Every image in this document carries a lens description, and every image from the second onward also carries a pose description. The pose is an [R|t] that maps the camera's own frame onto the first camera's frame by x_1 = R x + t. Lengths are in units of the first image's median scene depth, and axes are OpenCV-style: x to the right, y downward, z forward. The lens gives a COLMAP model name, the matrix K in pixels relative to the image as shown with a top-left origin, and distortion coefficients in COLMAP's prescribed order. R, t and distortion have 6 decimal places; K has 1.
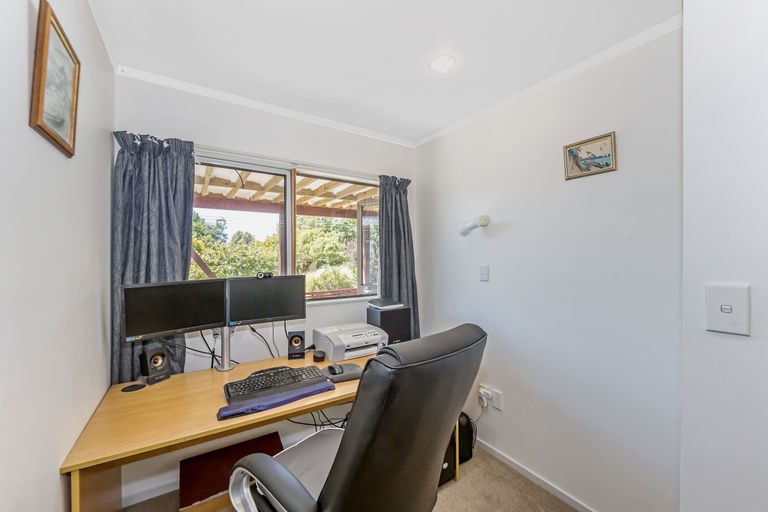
lens RADIAL K [[307.9, 0, 386.1], [0, 307.9, 255.5], [0, 0, 1]] dist [0.003674, 0.000412]
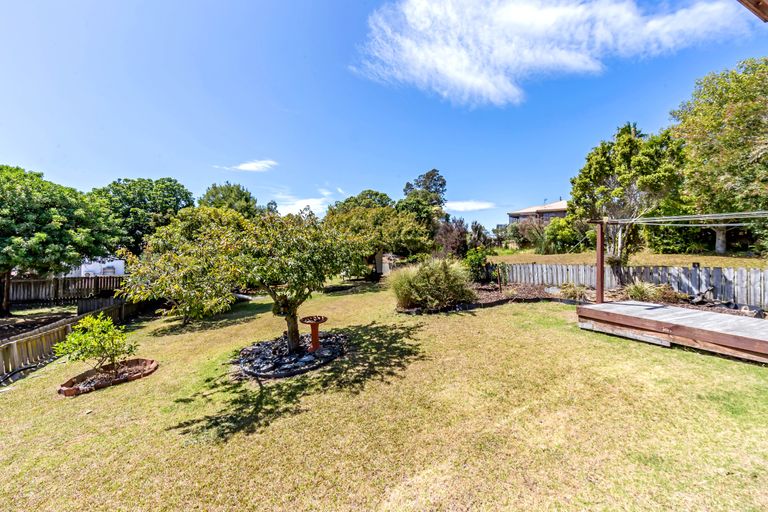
lens RADIAL K [[307.9, 0, 381.8], [0, 307.9, 252.6], [0, 0, 1]] dist [0.003674, 0.000412]
pose [[0.988898, 0.020064, -0.147236, -0.136701], [-0.015066, 0.999274, 0.034979, 0.001585], [0.147831, -0.032372, 0.988483, 0.249107]]
